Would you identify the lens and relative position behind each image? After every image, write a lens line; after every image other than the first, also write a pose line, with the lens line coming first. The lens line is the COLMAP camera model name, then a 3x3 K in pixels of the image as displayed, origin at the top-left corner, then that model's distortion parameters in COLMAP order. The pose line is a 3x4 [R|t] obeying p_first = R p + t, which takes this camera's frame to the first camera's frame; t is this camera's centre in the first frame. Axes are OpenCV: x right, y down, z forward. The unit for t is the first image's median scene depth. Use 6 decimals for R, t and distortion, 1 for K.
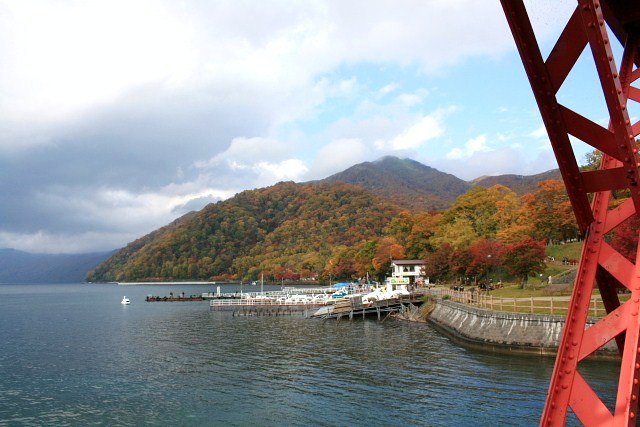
lens RADIAL K [[556.3, 0, 319.1], [0, 556.3, 212.4], [0, 0, 1]] dist [-0.084316, -0.000587]
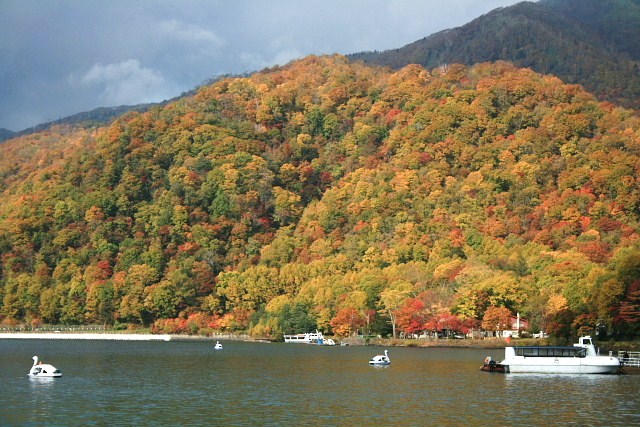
lens RADIAL K [[1634.5, 0, 323.1], [0, 1634.5, 214.3], [0, 0, 1]] dist [0.155368, 0.000000]
pose [[0.999521, 0.030021, 0.007573, -0.090329], [-0.030330, 0.998540, 0.044689, -0.002637], [-0.006221, -0.044897, 0.998972, -0.050726]]
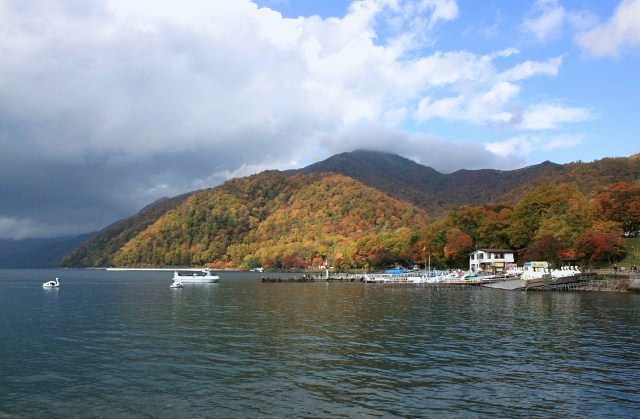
lens RADIAL K [[566.4, 0, 322.6], [0, 566.4, 209.9], [0, 0, 1]] dist [-0.103485, -0.001809]
pose [[0.997098, 0.023891, 0.072278, -0.055755], [-0.024940, 0.999596, 0.013646, -0.000162], [-0.071923, -0.015409, 0.997291, -0.025558]]
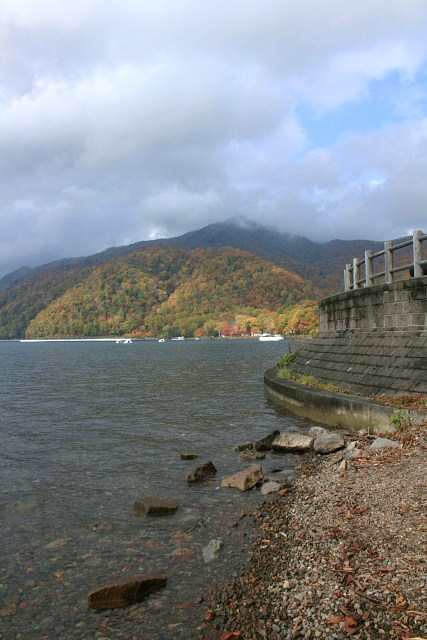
lens RADIAL K [[618.1, 0, 212.5], [0, 618.1, 317.5], [0, 0, 1]] dist [-0.047972, 0.000000]
pose [[0.988127, 0.010801, 0.153262, -0.195841], [-0.023079, 0.996642, 0.078564, -0.013857], [-0.151899, -0.081169, 0.985058, -0.197364]]
